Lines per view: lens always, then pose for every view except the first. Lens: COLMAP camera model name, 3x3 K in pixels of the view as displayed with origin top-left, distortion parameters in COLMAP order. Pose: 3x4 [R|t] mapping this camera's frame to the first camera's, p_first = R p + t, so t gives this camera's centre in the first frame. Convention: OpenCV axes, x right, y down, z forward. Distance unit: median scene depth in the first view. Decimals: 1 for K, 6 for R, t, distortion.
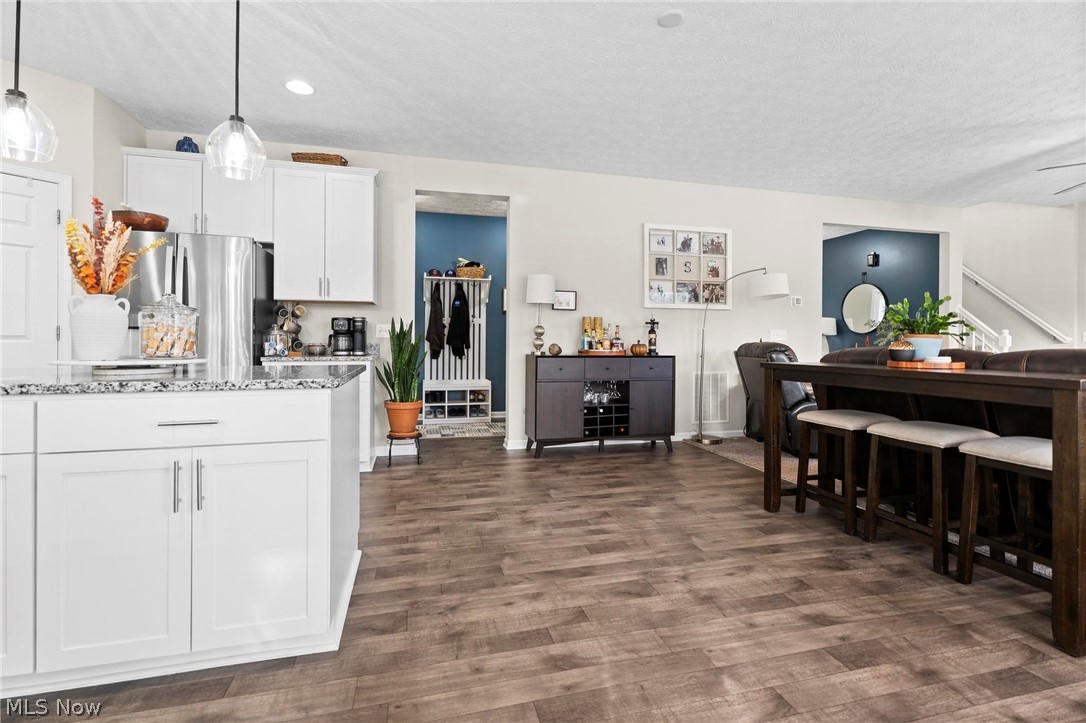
lens RADIAL K [[487.6, 0, 543.5], [0, 487.6, 343.4], [0, 0, 1]] dist [-0.000107, -0.001055]
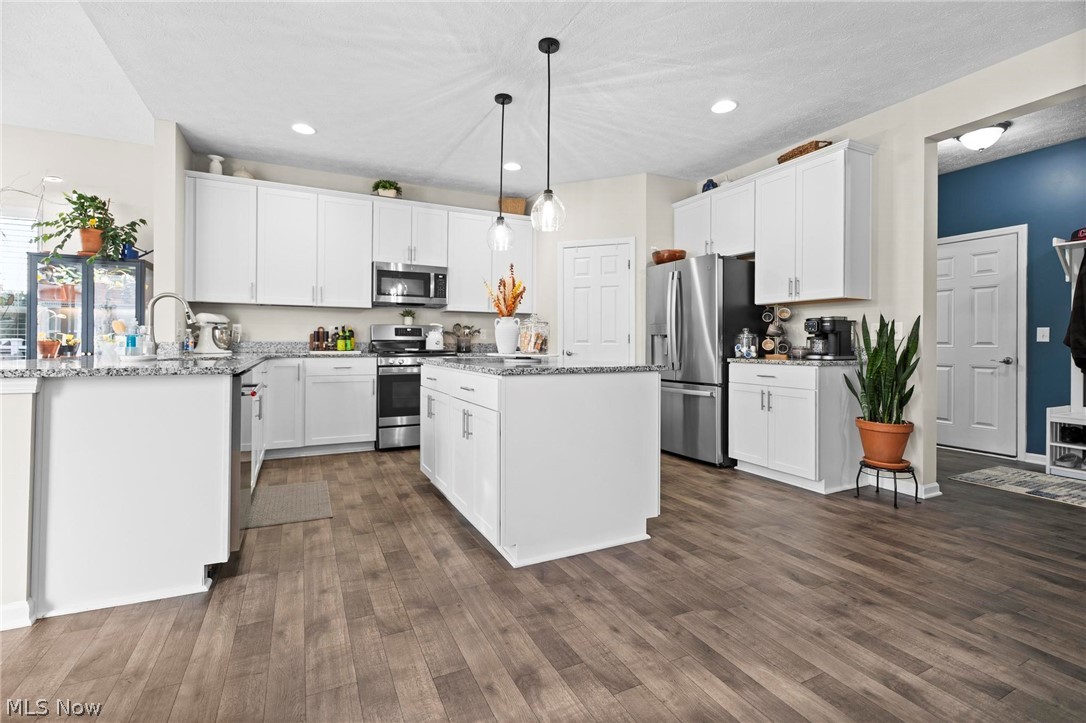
lens RADIAL K [[487.6, 0, 543.5], [0, 487.6, 343.4], [0, 0, 1]] dist [-0.000107, -0.001055]
pose [[0.205341, -0.003784, -0.978683, 0.371505], [-0.006233, 0.999967, -0.005174, 0.002327], [0.978671, 0.007162, 0.205311, 0.317081]]
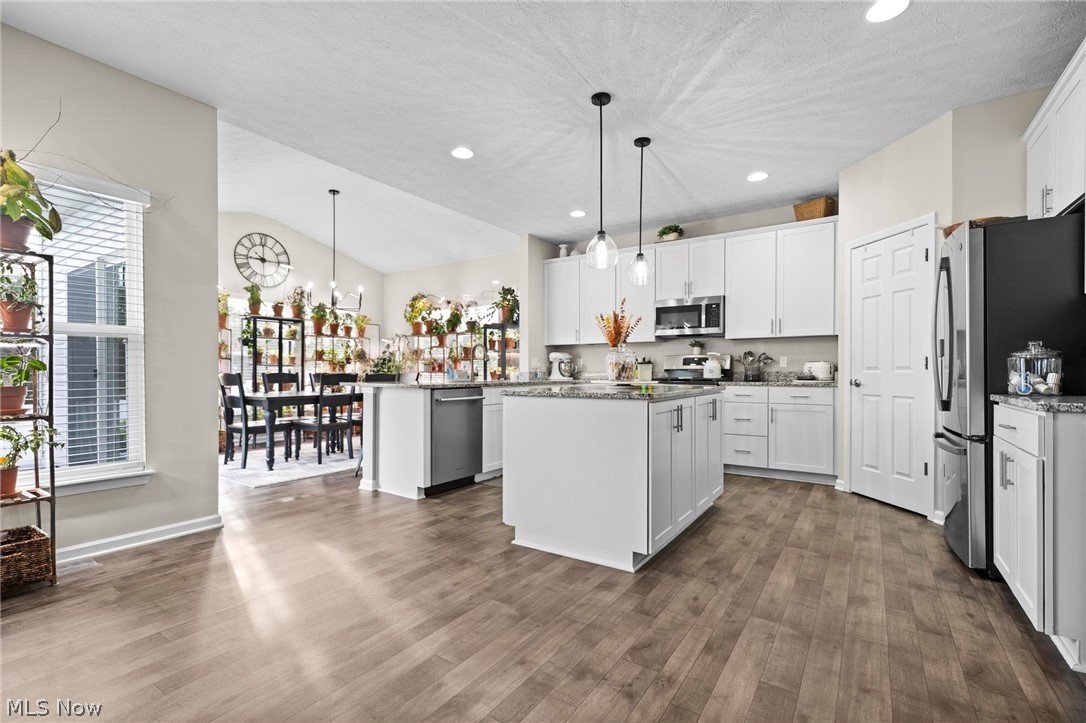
lens RADIAL K [[492.4, 0, 542.5], [0, 492.4, 375.2], [0, 0, 1]] dist [0.001067, 0.000564]
pose [[-0.749437, -0.000615, -0.662076, 0.273469], [-0.004546, 0.999981, 0.004217, 0.002057], [0.662060, 0.006170, -0.749425, 0.965894]]
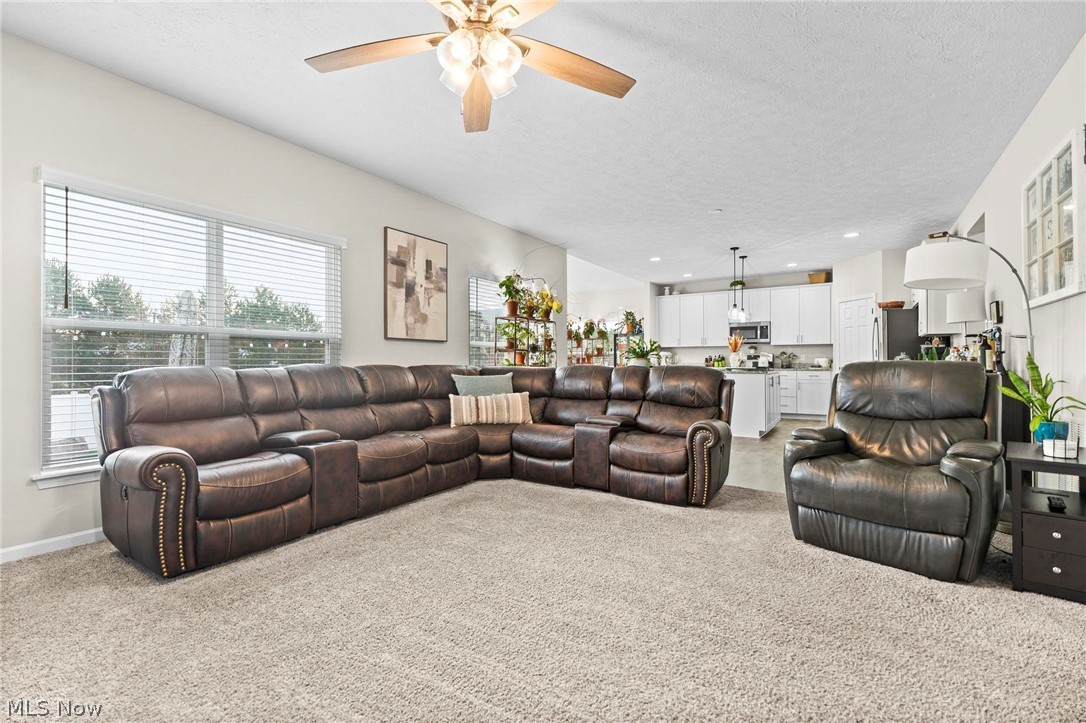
lens RADIAL K [[489.4, 0, 543.0], [0, 489.4, 361.5], [0, 0, 1]] dist [0.000984, 0.000157]
pose [[-0.738098, -0.006078, -0.674666, 1.411357], [-0.002383, 0.999977, -0.006402, 0.006159], [0.674689, -0.003117, -0.738096, 1.297849]]
